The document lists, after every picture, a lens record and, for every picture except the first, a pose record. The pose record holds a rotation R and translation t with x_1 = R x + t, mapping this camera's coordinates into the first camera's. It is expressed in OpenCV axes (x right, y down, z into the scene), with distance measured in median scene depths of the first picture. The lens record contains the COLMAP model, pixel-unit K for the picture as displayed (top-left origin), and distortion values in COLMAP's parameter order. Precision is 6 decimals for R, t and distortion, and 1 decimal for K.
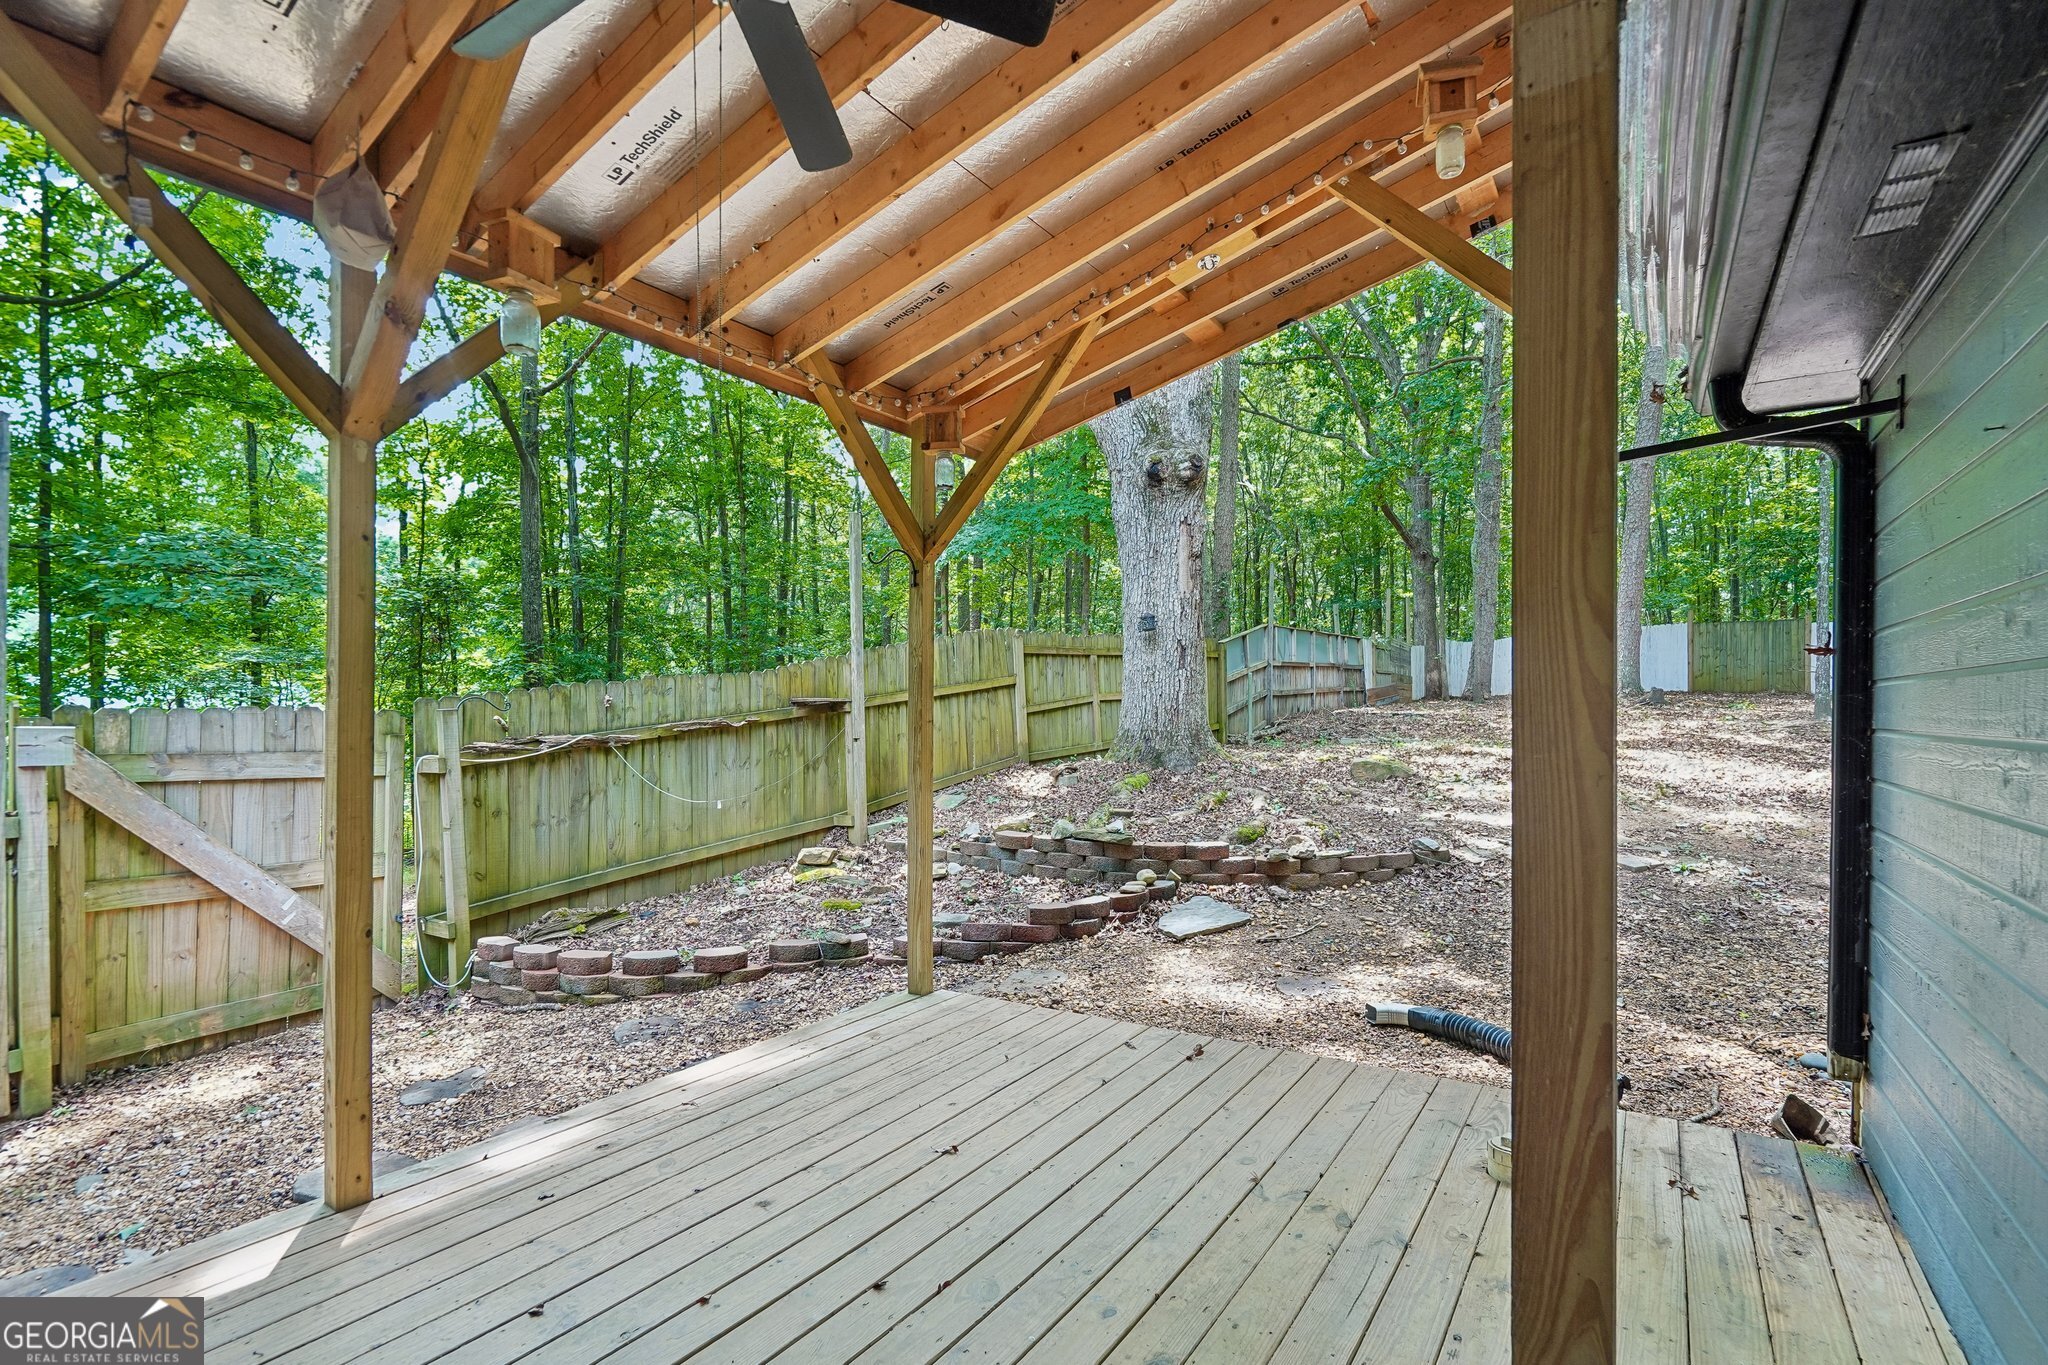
lens RADIAL K [[957.2, 0, 1023.1], [0, 957.2, 699.3], [0, 0, 1]] dist [-0.004368, 0.001443]
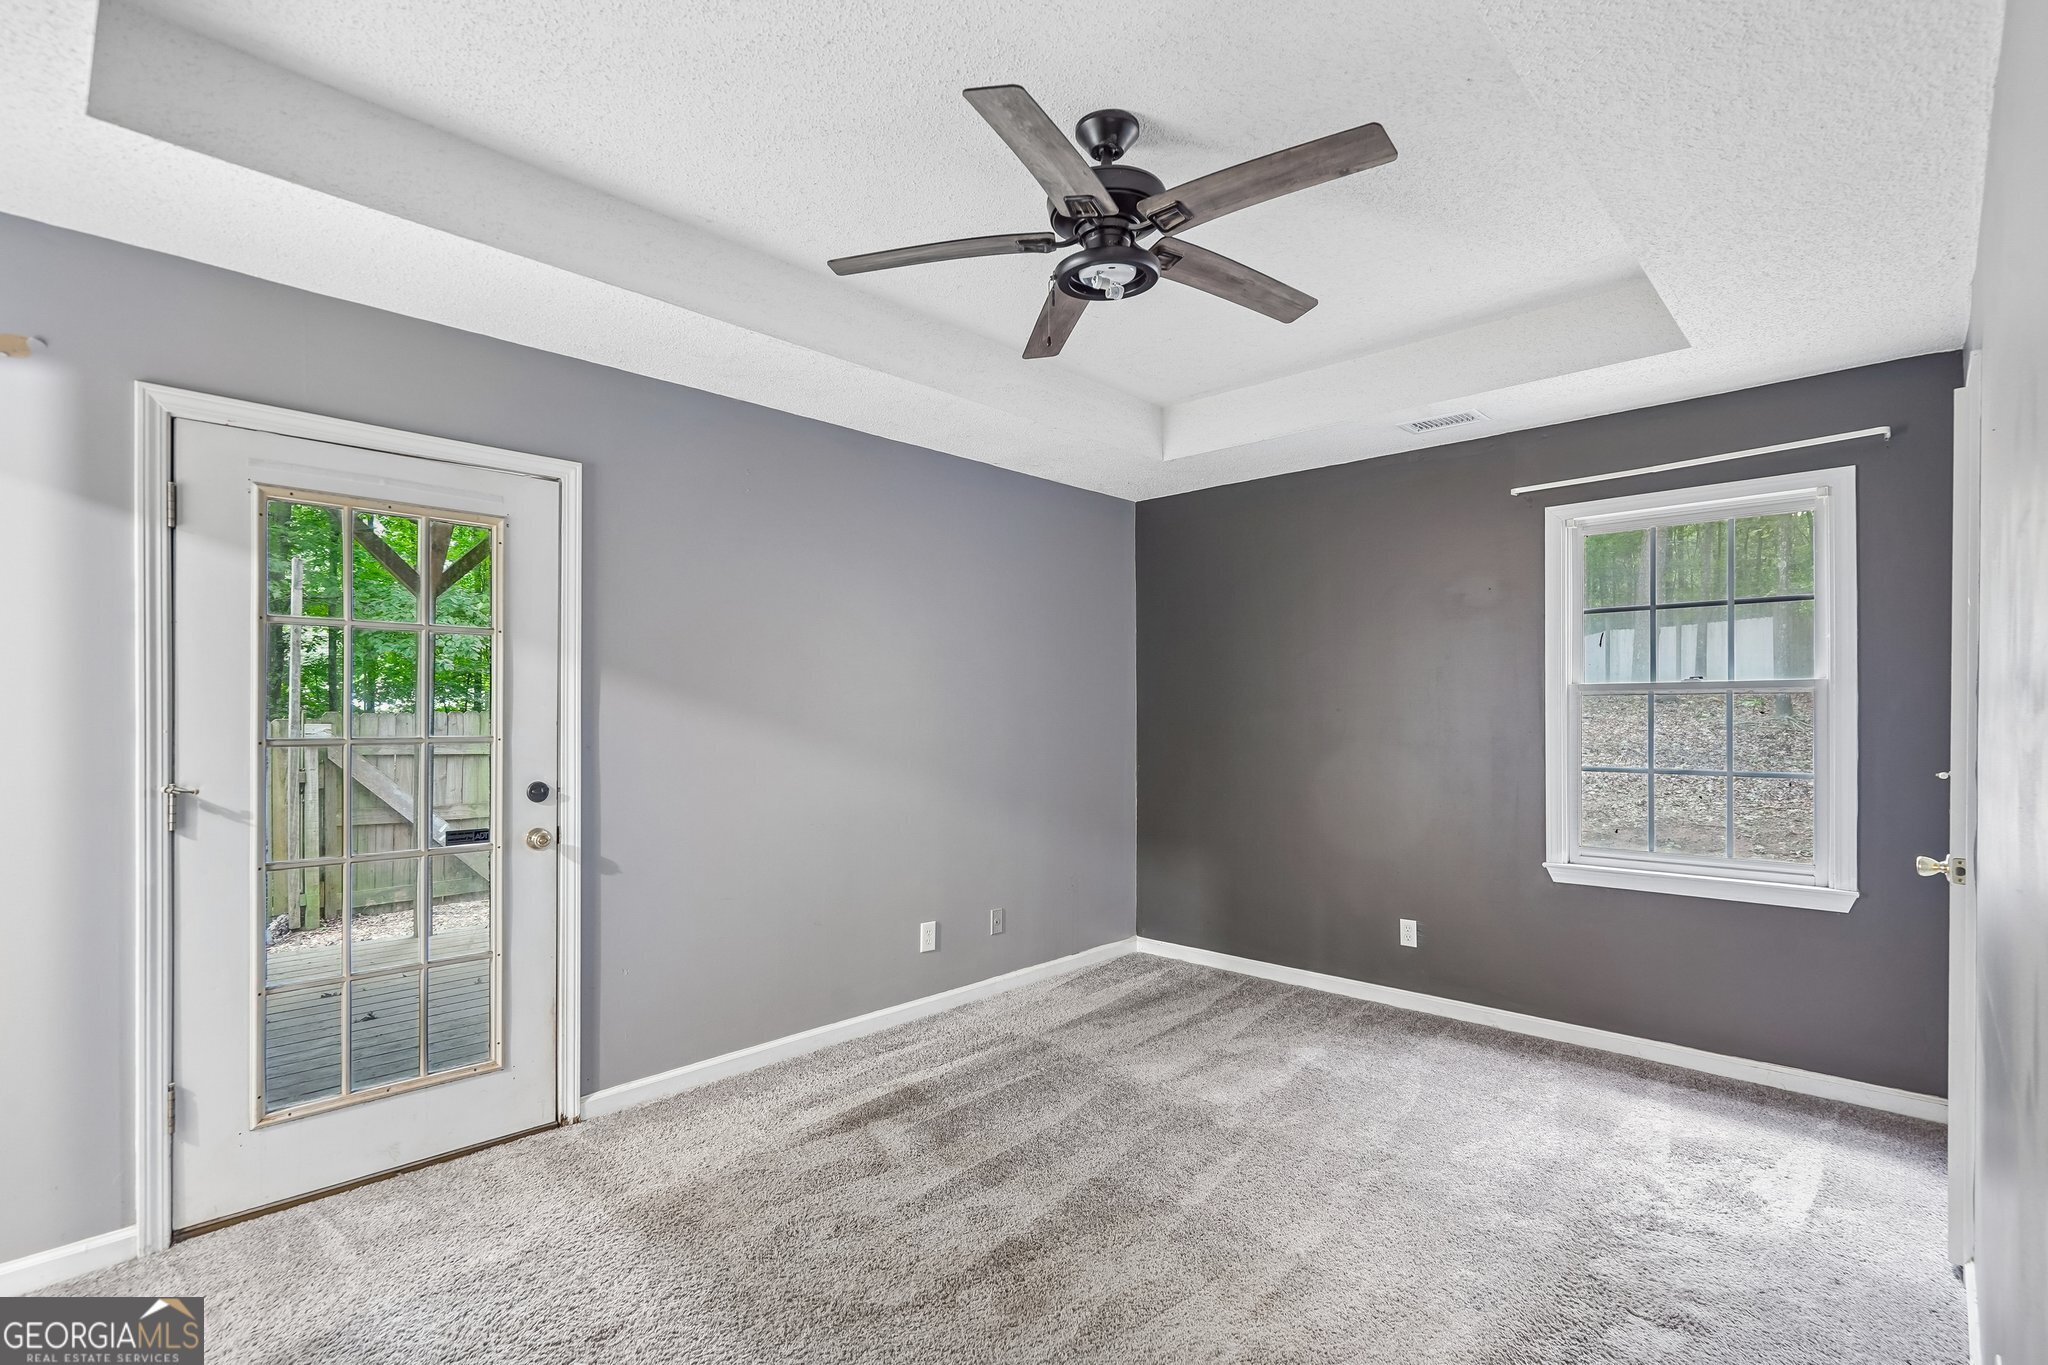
lens RADIAL K [[957.2, 0, 1021.0], [0, 957.2, 694.7], [0, 0, 1]] dist [-0.004368, 0.001443]
pose [[0.984599, -0.004136, -0.174780, 0.570946], [0.003237, 0.999980, -0.005432, -0.011424], [0.174799, 0.004783, 0.984593, -0.520255]]
